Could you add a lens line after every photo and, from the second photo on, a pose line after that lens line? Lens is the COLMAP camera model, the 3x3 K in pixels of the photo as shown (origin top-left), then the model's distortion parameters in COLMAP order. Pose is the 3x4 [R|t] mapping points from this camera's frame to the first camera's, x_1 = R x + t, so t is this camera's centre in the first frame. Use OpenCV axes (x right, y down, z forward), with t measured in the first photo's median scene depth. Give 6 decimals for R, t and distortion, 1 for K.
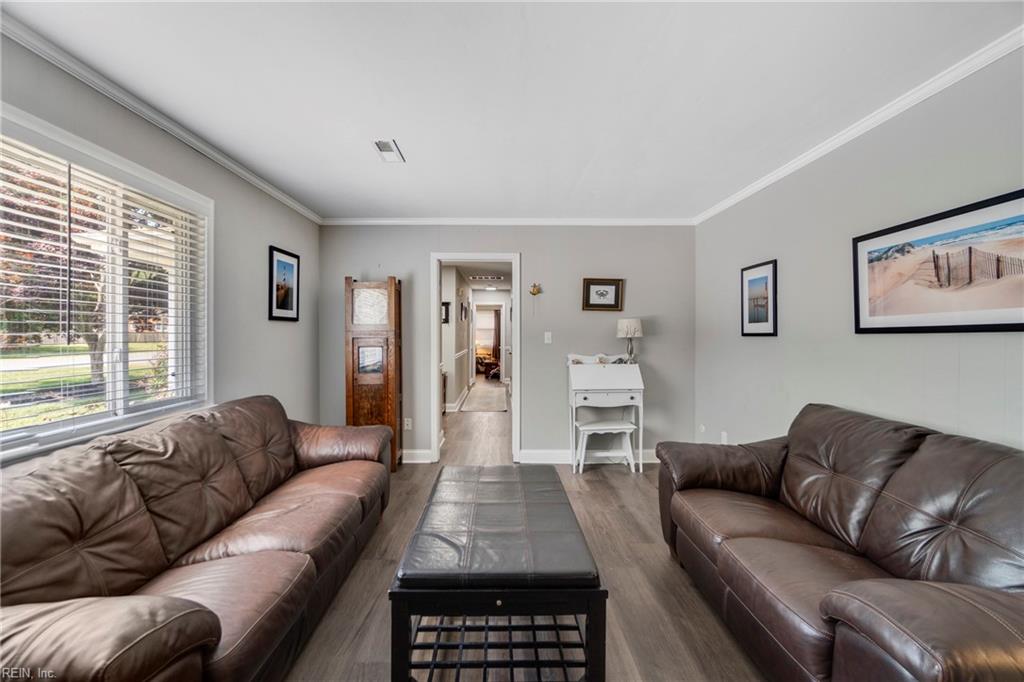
lens RADIAL K [[440.4, 0, 510.4], [0, 440.4, 334.1], [0, 0, 1]] dist [-0.001532, 0.000744]
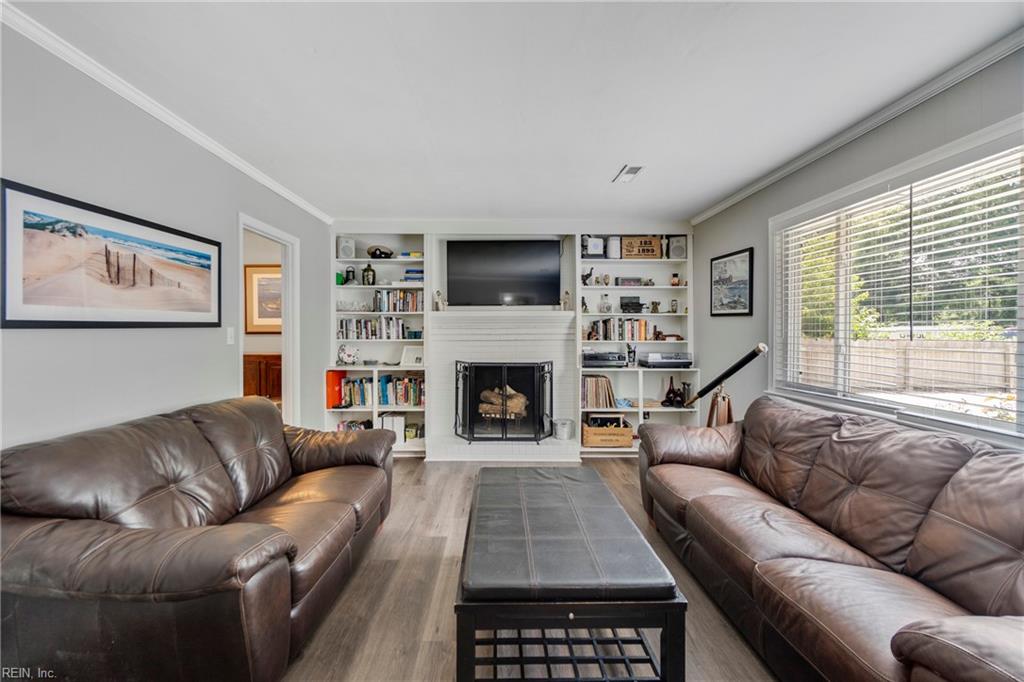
lens RADIAL K [[440.4, 0, 504.2], [0, 440.4, 337.0], [0, 0, 1]] dist [-0.001532, 0.000744]
pose [[-0.999992, -0.003079, -0.002370, 0.069830], [-0.003120, 0.999845, 0.017302, -0.002844], [0.002317, 0.017309, -0.999847, 2.005798]]
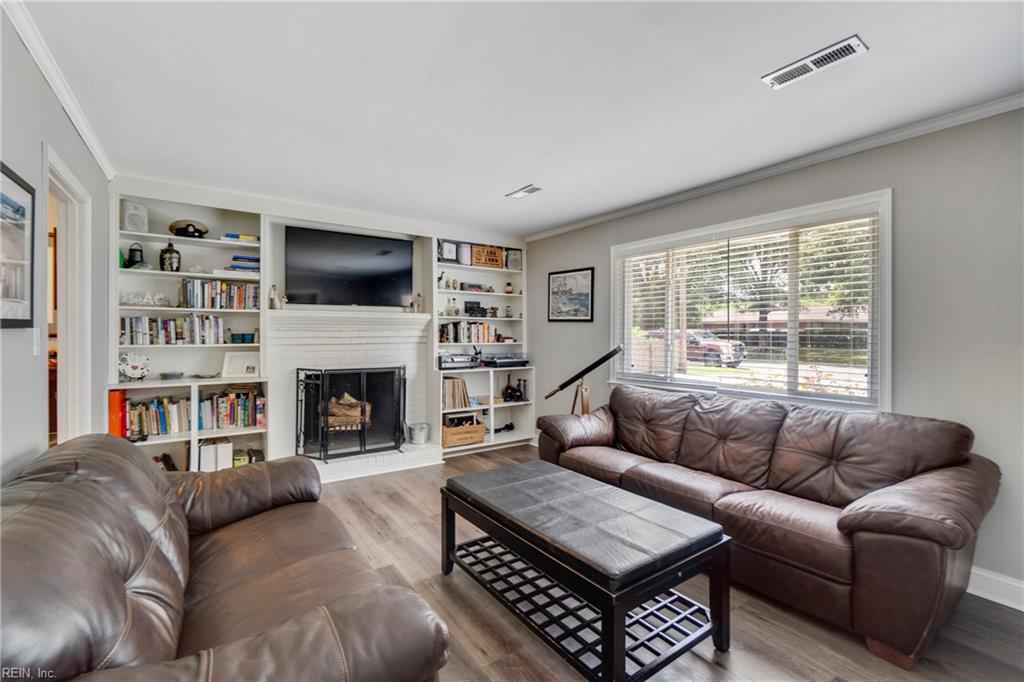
lens RADIAL K [[440.4, 0, 504.8], [0, 440.4, 336.7], [0, 0, 1]] dist [-0.001532, 0.000744]
pose [[-0.830943, -0.000389, -0.556358, 0.685022], [-0.006856, 0.999931, 0.009541, -0.004653], [0.556315, 0.011742, -0.830888, 1.824612]]
